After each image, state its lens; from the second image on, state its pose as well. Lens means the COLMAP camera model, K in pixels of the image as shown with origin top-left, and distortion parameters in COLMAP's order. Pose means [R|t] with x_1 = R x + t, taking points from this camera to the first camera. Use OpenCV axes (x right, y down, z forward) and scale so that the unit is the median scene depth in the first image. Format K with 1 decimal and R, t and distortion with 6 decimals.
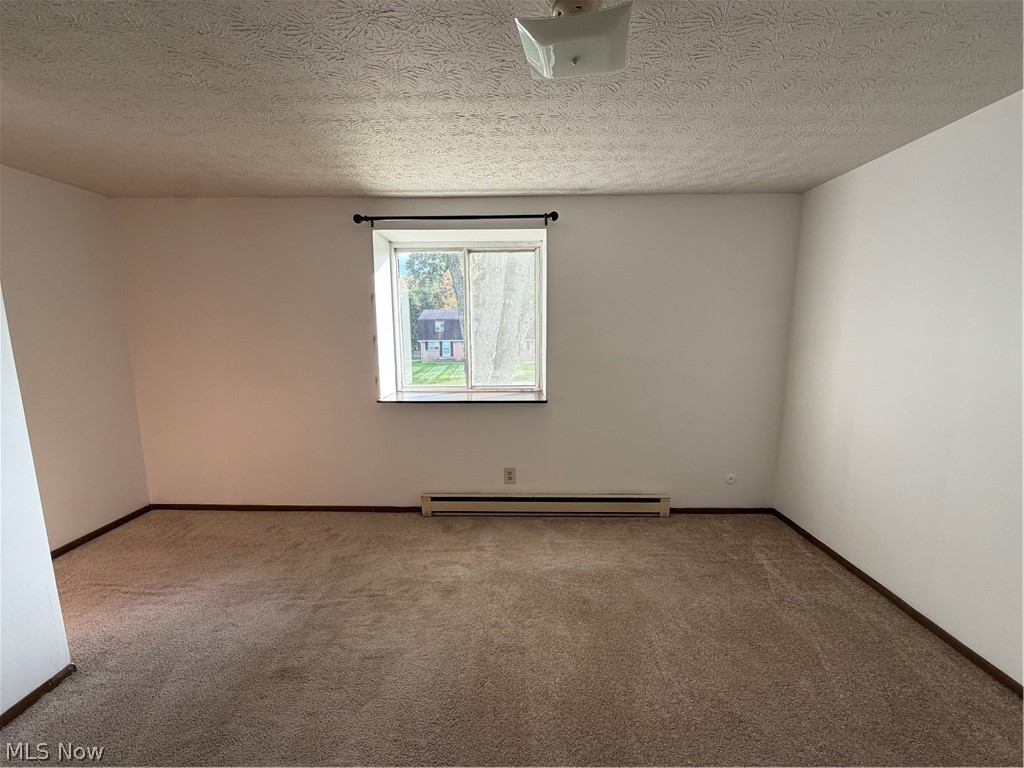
lens RADIAL K [[406.6, 0, 512.0], [0, 406.6, 384.0], [0, 0, 1]] dist [-0.000883, 0.000053]
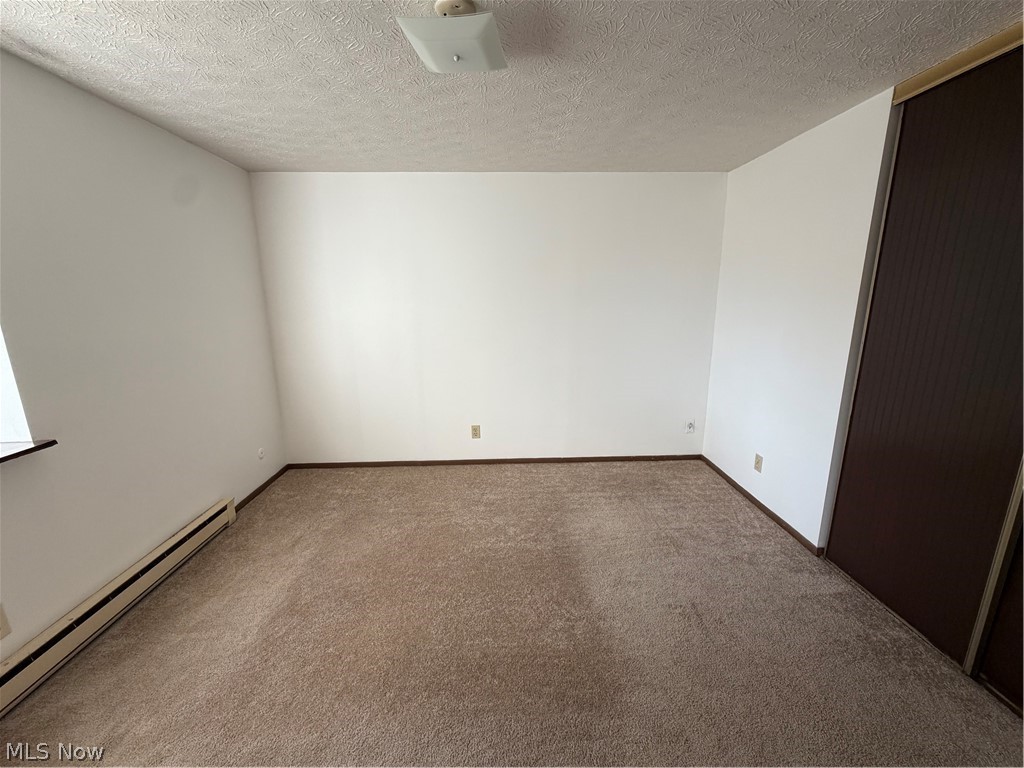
lens RADIAL K [[412.8, 0, 512.0], [0, 412.8, 384.0], [0, 0, 1]] dist [-0.001016, -0.000121]
pose [[-0.059123, -0.204479, 0.977084, -0.502052], [0.155418, 0.964975, 0.211349, -0.053324], [-0.986078, 0.164352, -0.025273, 0.439421]]
